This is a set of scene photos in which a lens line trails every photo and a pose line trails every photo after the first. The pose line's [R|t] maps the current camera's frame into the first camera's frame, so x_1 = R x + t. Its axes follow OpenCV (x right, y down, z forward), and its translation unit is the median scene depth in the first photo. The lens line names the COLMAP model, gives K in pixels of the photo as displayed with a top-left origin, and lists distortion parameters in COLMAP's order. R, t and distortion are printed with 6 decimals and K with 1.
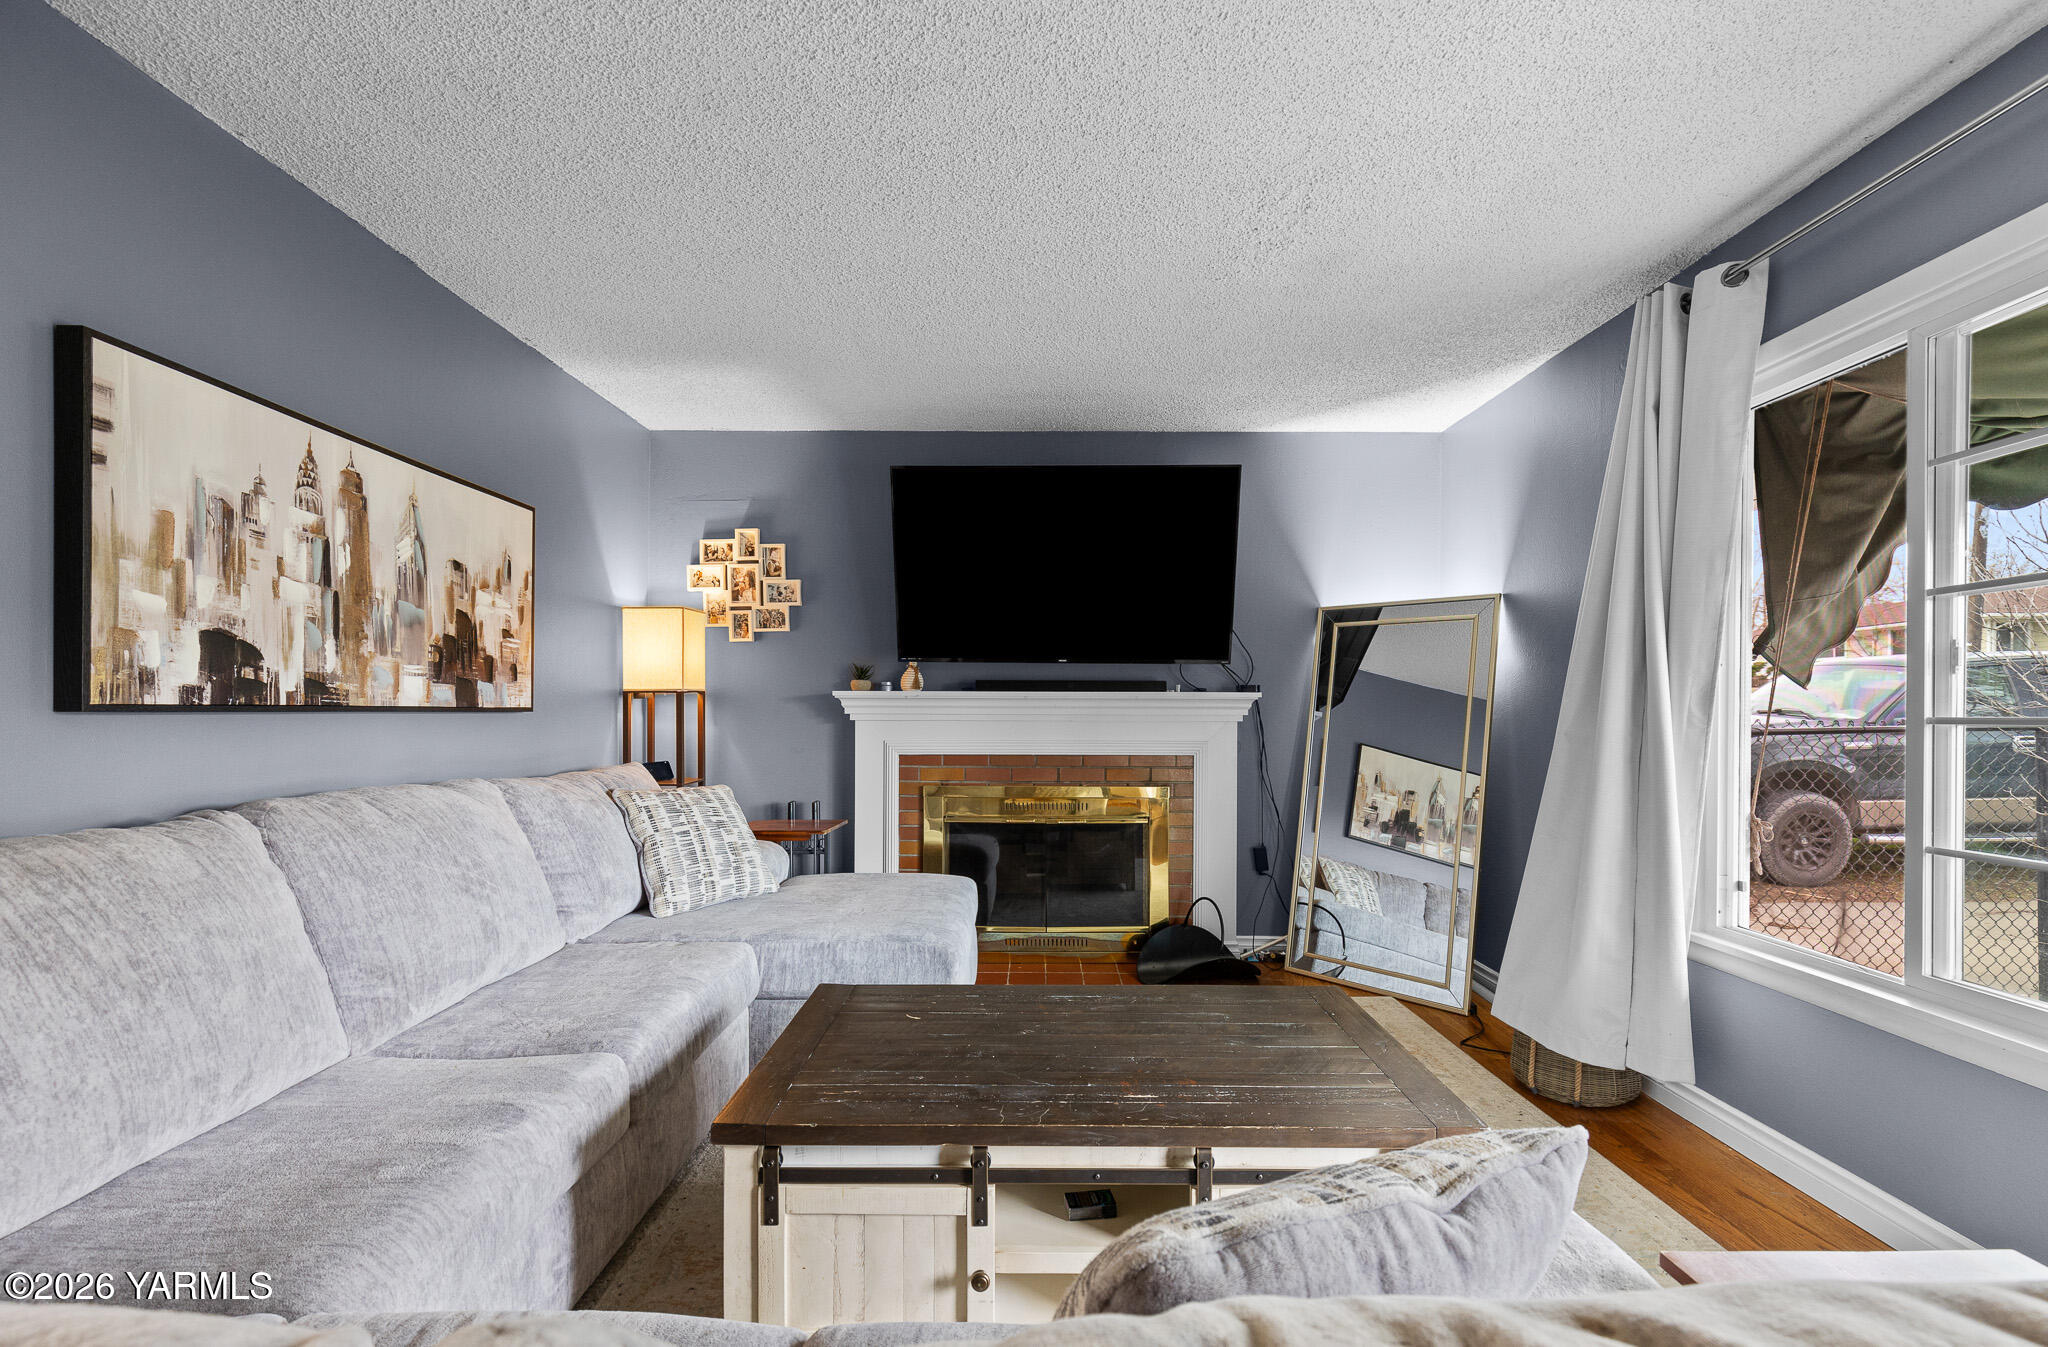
lens RADIAL K [[922.4, 0, 1030.2], [0, 922.4, 712.5], [0, 0, 1]] dist [0.002426, 0.000059]
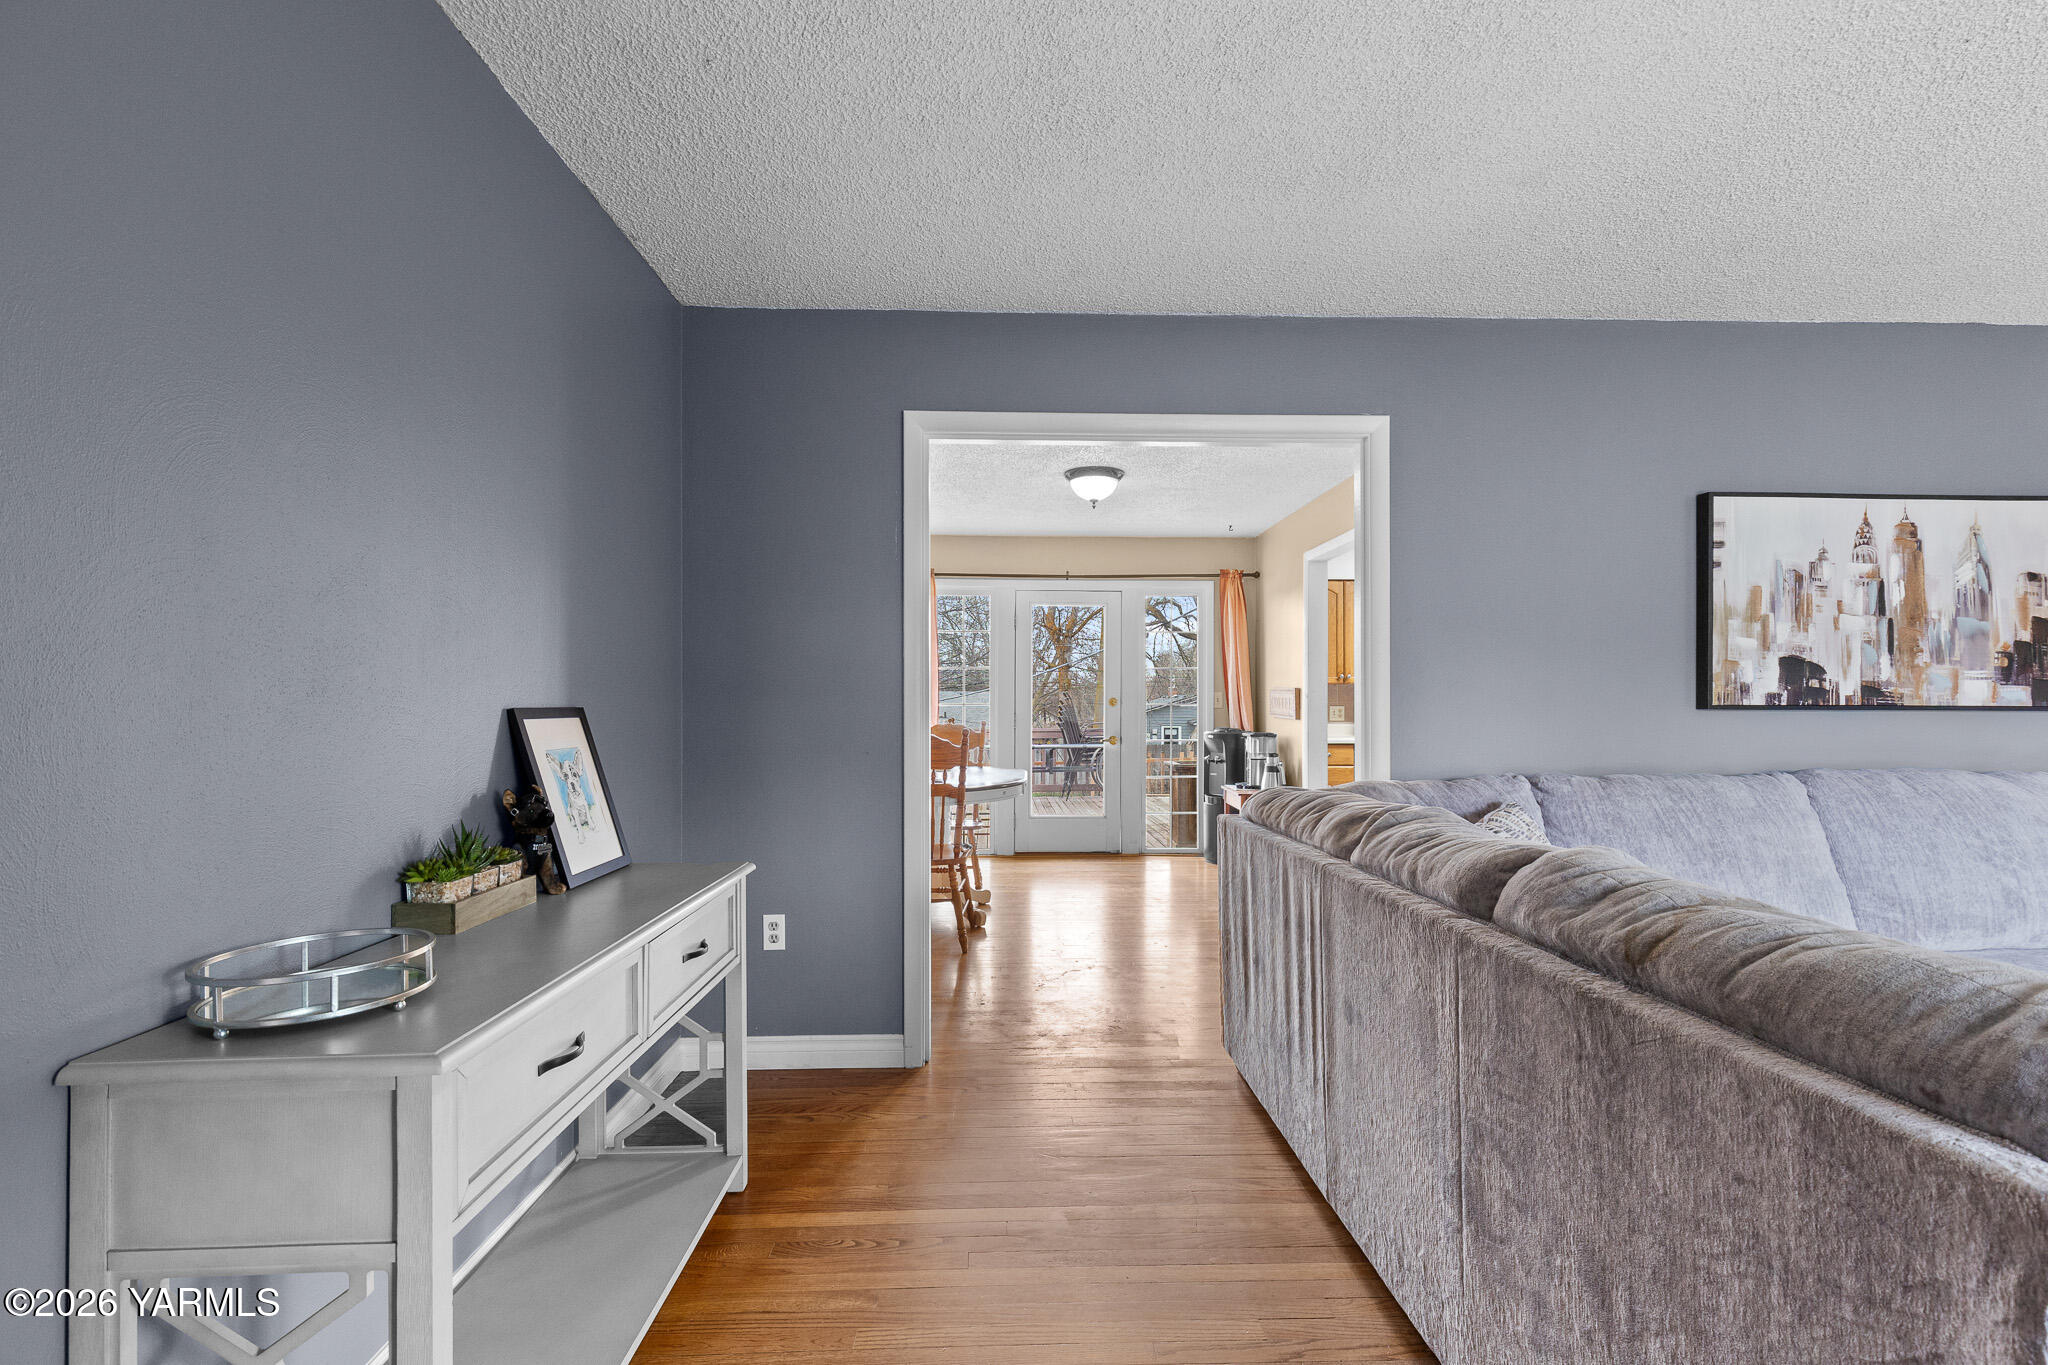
lens RADIAL K [[920.9, 0, 1028.5], [0, 920.9, 698.0], [0, 0, 1]] dist [0.003794, -0.000337]
pose [[0.040776, -0.007599, -0.999139, 0.464281], [-0.004906, 0.999958, -0.007805, -0.001547], [0.999156, 0.005220, 0.040737, -0.251962]]
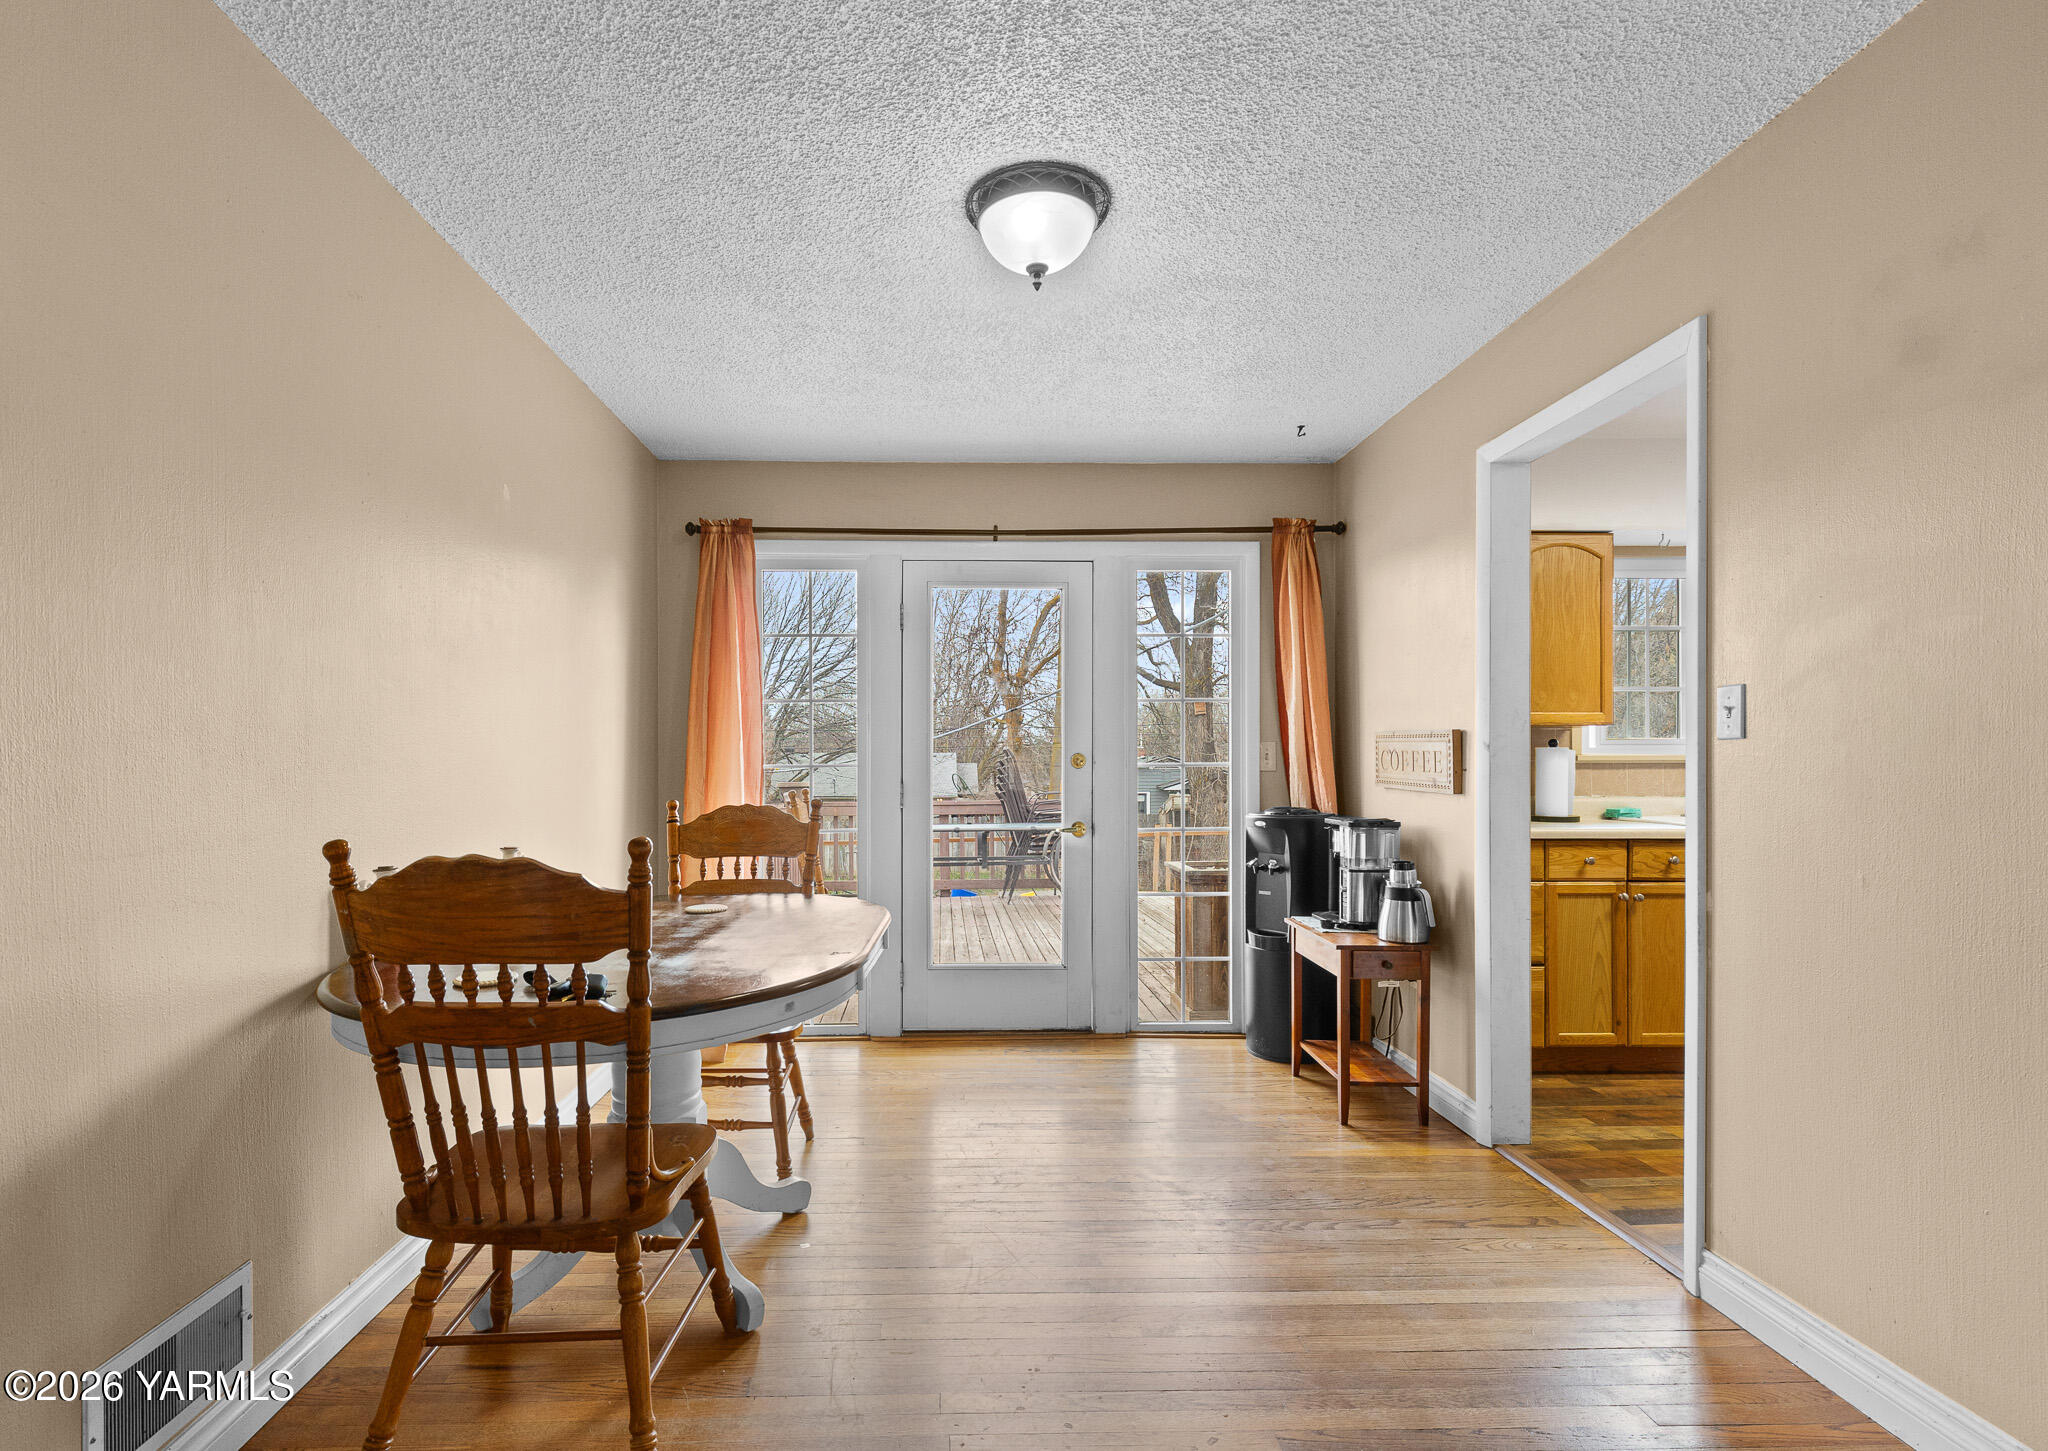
lens RADIAL K [[996.9, 0, 961.6], [0, 996.9, 764.9], [0, 0, 1]] dist [0.004103, 0.000314]
pose [[0.022764, -0.003031, -0.999736, -0.643556], [-0.001844, 0.999994, -0.003073, 0.000162], [0.999739, 0.001914, 0.022758, -0.117267]]
